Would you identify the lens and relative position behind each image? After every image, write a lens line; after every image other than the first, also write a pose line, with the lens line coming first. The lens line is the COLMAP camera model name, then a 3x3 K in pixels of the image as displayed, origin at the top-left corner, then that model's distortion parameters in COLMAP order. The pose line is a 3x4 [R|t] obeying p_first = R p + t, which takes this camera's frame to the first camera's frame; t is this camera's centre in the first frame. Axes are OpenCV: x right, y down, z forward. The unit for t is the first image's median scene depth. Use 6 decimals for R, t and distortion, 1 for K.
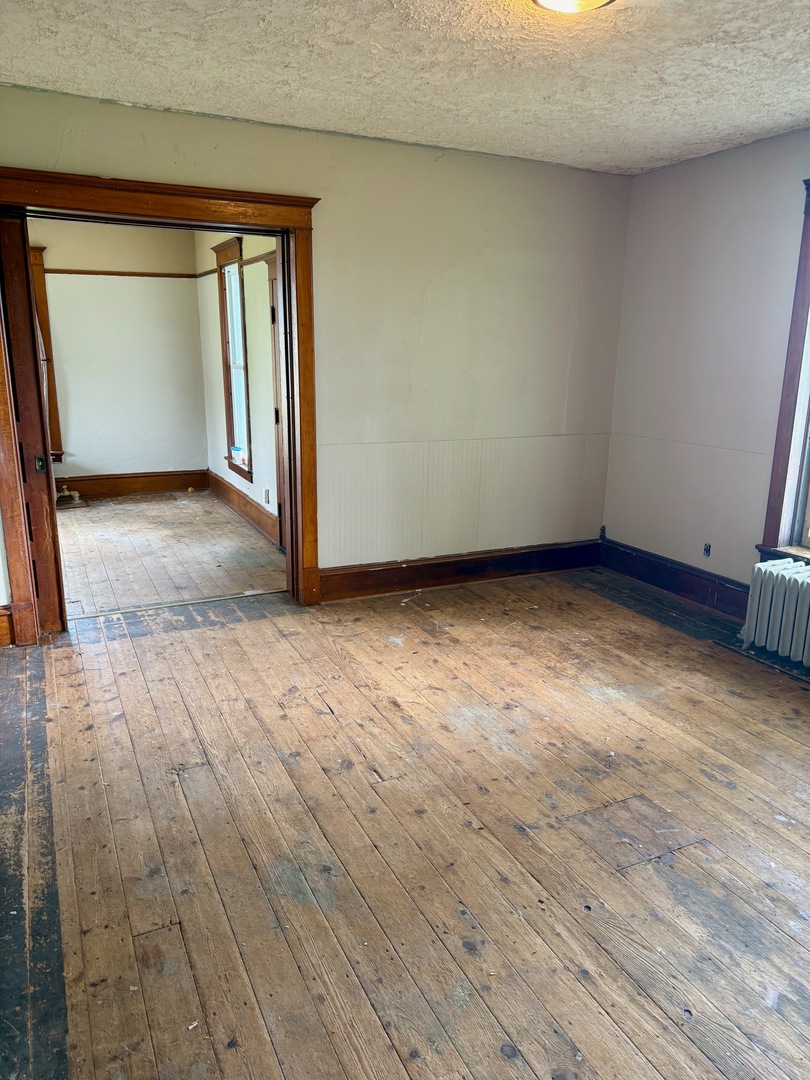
lens RADIAL K [[752.8, 0, 408.9], [0, 752.8, 542.6], [0, 0, 1]] dist [0.050479, -0.063501]
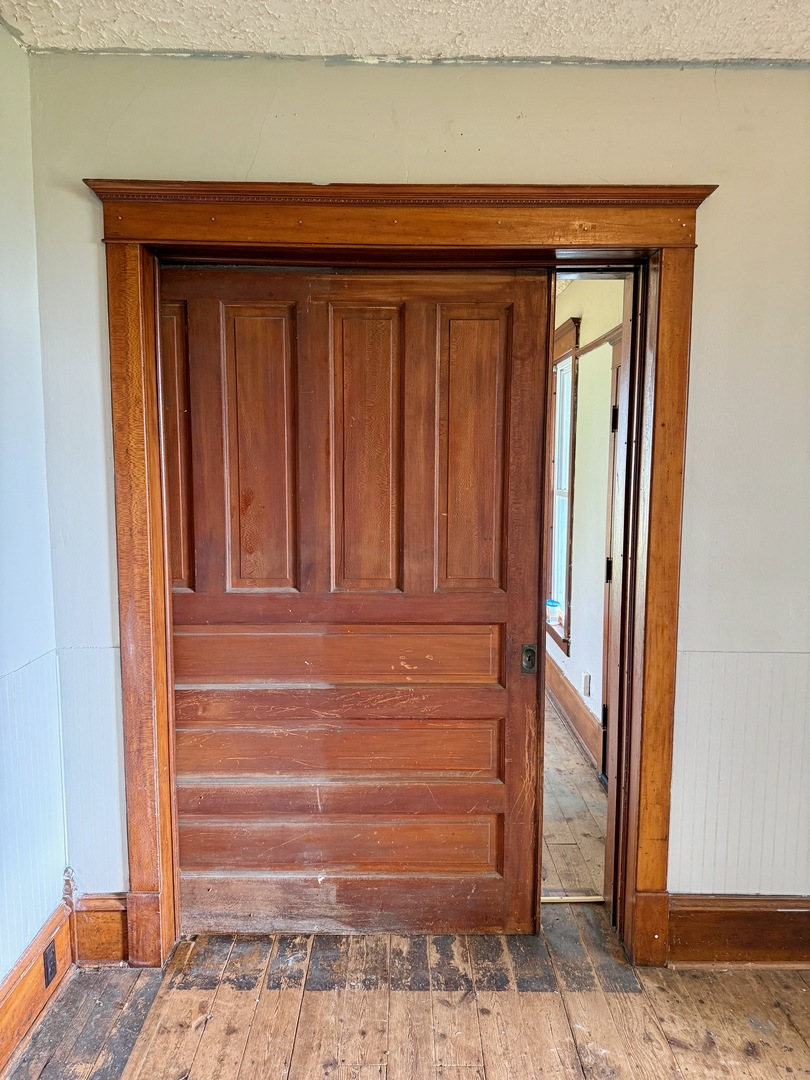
lens RADIAL K [[752.8, 0, 408.9], [0, 752.8, 542.6], [0, 0, 1]] dist [0.050479, -0.063501]
pose [[0.901658, 0.036348, -0.430920, -0.076500], [-0.098905, 0.987383, -0.123664, -0.136554], [0.420989, 0.154123, 0.893876, 0.509133]]
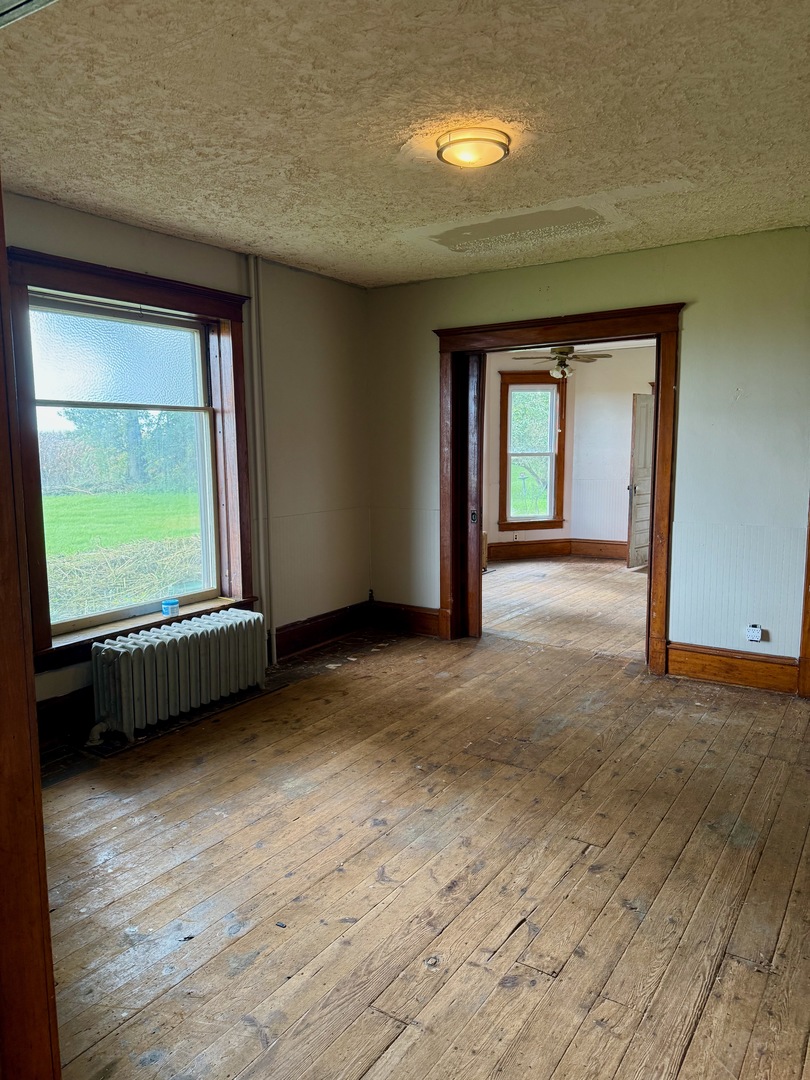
lens RADIAL K [[752.8, 0, 408.9], [0, 752.8, 542.6], [0, 0, 1]] dist [0.050479, -0.063501]
pose [[-0.507473, -0.135456, 0.850954, -0.539951], [0.206646, 0.939615, 0.272804, -0.297625], [-0.836522, 0.314286, -0.448838, 1.135819]]
